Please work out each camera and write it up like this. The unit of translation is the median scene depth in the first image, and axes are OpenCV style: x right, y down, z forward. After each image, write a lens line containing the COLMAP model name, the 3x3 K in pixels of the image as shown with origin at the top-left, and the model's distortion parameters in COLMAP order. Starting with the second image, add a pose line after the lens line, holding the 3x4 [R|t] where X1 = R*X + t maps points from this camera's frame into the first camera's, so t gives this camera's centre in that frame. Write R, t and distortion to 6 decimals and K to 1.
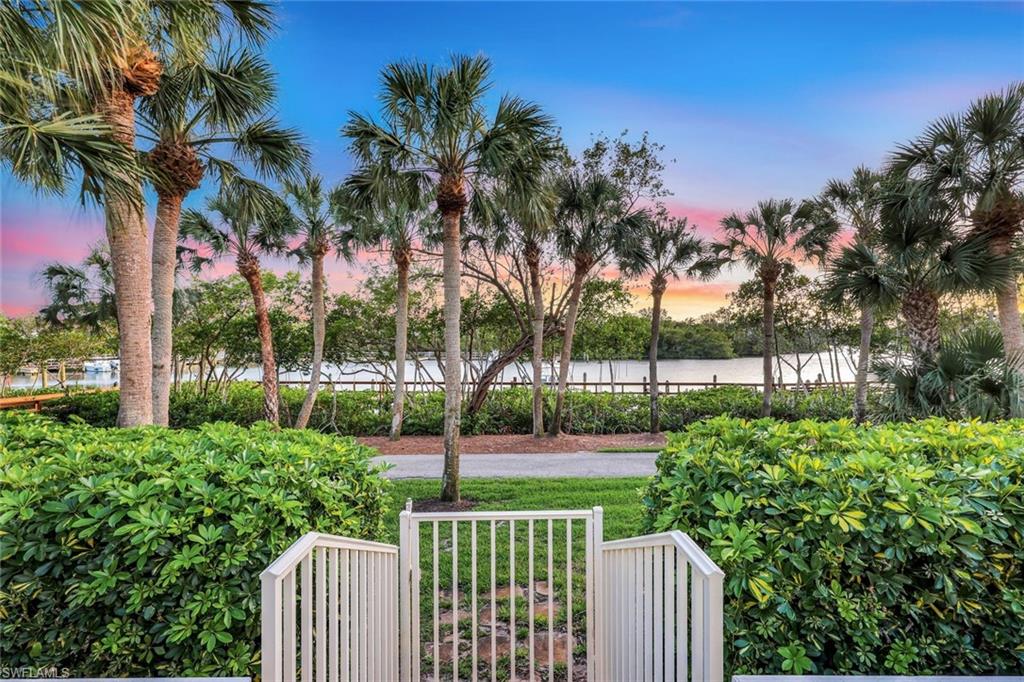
lens RADIAL K [[441.5, 0, 511.4], [0, 441.5, 336.9], [0, 0, 1]] dist [-0.001432, 0.000164]
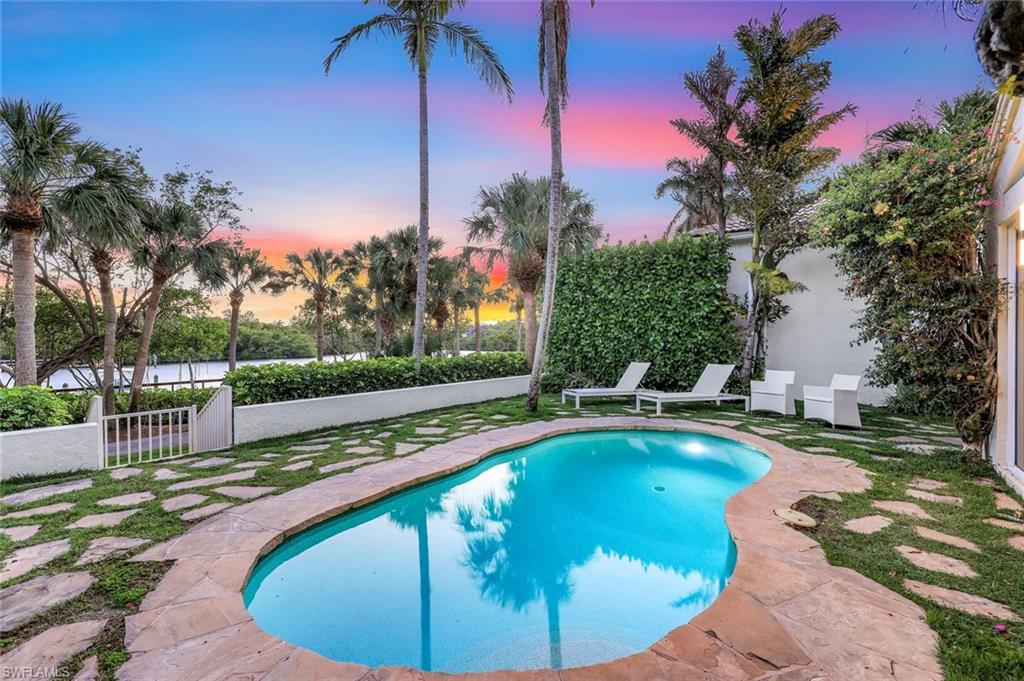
lens RADIAL K [[419.2, 0, 510.1], [0, 419.2, 340.9], [0, 0, 1]] dist [-0.000991, -0.000517]
pose [[0.635790, -0.008705, 0.771813, -0.101611], [0.003981, 0.999960, 0.007999, 0.001526], [-0.771852, -0.002013, 0.635800, -0.388915]]
